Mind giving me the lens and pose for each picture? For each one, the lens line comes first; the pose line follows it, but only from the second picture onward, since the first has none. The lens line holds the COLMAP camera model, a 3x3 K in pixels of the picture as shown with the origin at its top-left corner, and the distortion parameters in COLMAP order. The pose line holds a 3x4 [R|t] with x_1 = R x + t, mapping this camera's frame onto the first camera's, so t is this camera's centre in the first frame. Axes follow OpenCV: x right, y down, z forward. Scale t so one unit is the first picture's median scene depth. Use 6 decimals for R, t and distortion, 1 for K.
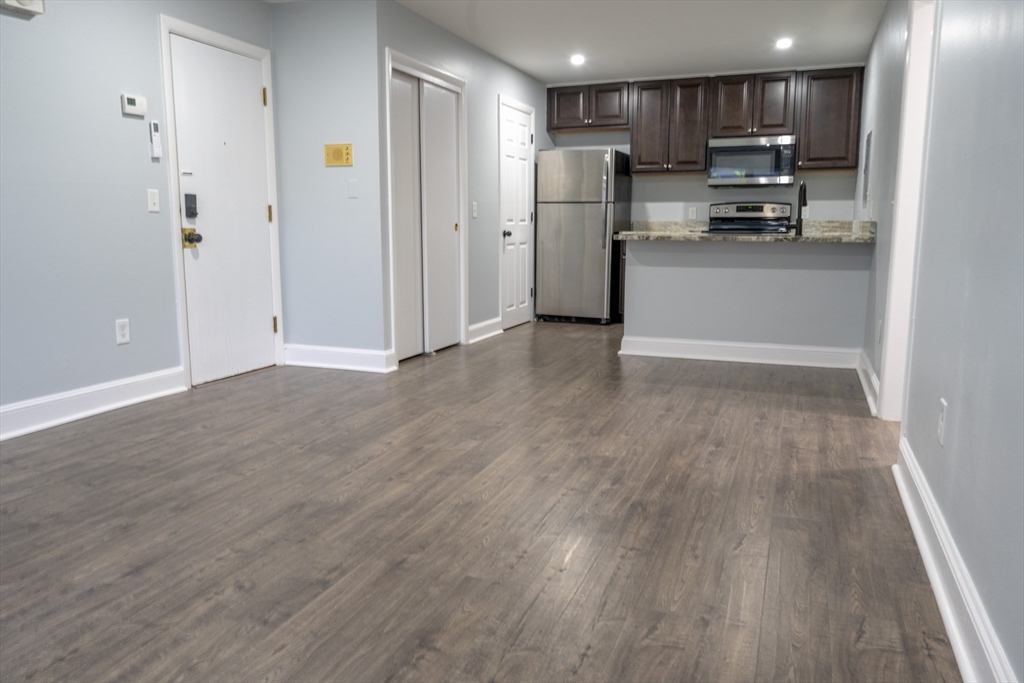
lens RADIAL K [[736.6, 0, 509.3], [0, 736.6, 334.5], [0, 0, 1]] dist [-0.006465, -0.002998]
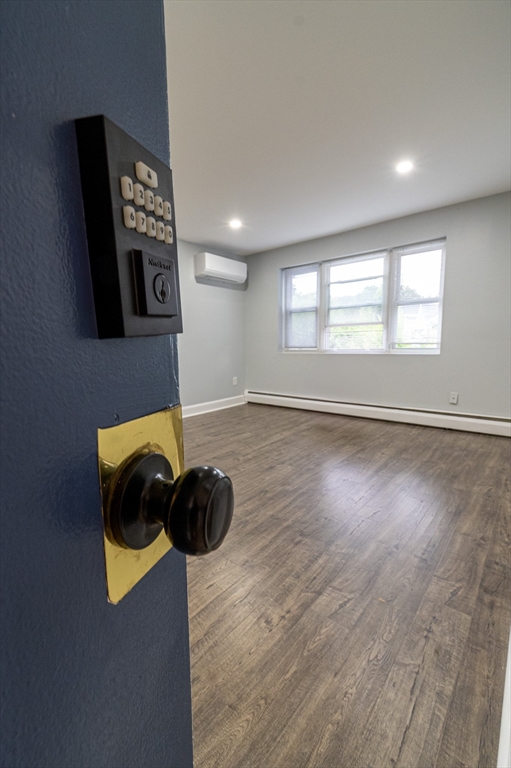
lens RADIAL K [[337.4, 0, 250.9], [0, 337.4, 388.1], [0, 0, 1]] dist [-0.002070, -0.000236]
pose [[-0.942791, -0.030933, 0.331946, -0.638382], [0.062916, 0.961286, 0.268274, -0.249214], [-0.327393, 0.273811, -0.904346, 1.584024]]
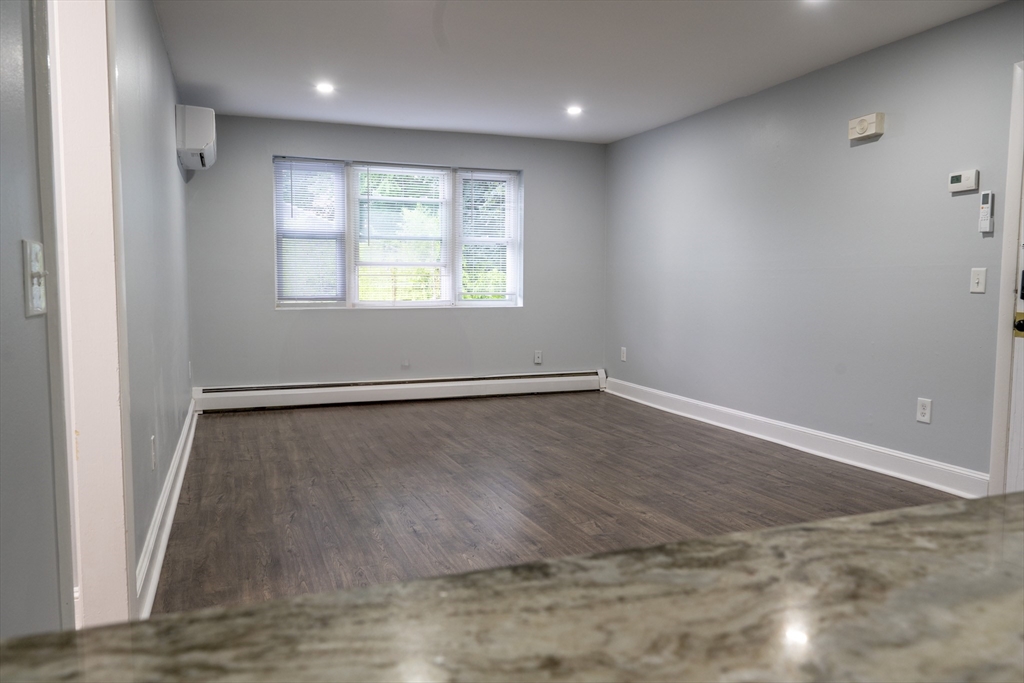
lens RADIAL K [[736.6, 0, 514.3], [0, 736.6, 347.5], [0, 0, 1]] dist [-0.006465, -0.002998]
pose [[-0.733276, 0.055079, -0.677697, 0.788145], [-0.105778, 0.975337, 0.193722, -0.313644], [0.671653, 0.213737, -0.709365, 1.849156]]
